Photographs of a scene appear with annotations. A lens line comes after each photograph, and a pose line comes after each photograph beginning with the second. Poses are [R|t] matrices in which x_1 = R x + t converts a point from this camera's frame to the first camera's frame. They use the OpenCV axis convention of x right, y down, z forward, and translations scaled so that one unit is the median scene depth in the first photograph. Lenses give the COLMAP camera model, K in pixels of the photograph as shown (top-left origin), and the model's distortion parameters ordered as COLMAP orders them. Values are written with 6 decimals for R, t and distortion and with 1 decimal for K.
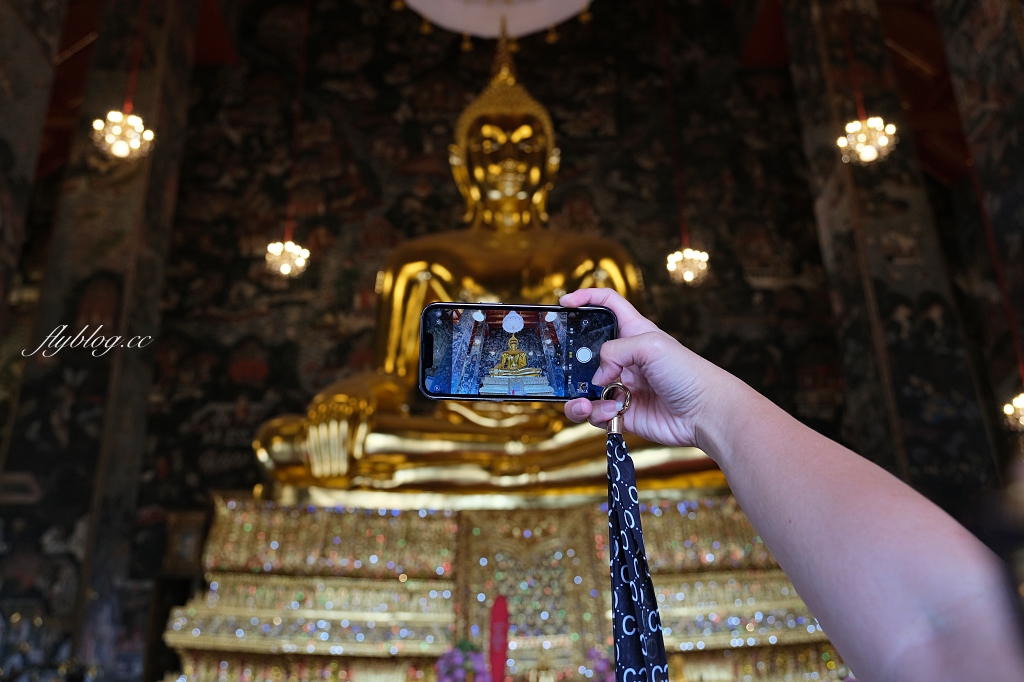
lens RADIAL K [[940.4, 0, 512.0], [0, 940.4, 341.0], [0, 0, 1]] dist [0.012754, 0.004225]
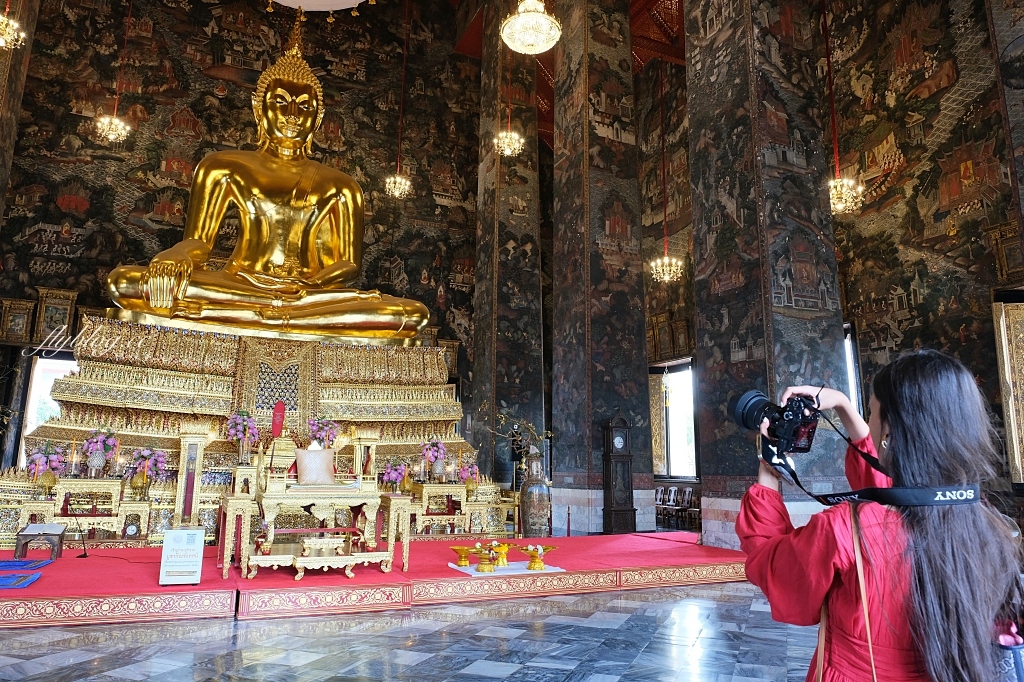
lens RADIAL K [[666.6, 0, 512.0], [0, 666.6, 341.0], [0, 0, 1]] dist [-0.058976, 0.026484]
pose [[0.922092, 0.105404, 0.372340, -0.022923], [-0.179740, 0.968759, 0.170879, -0.053964], [-0.342696, -0.224490, 0.912230, -0.139489]]
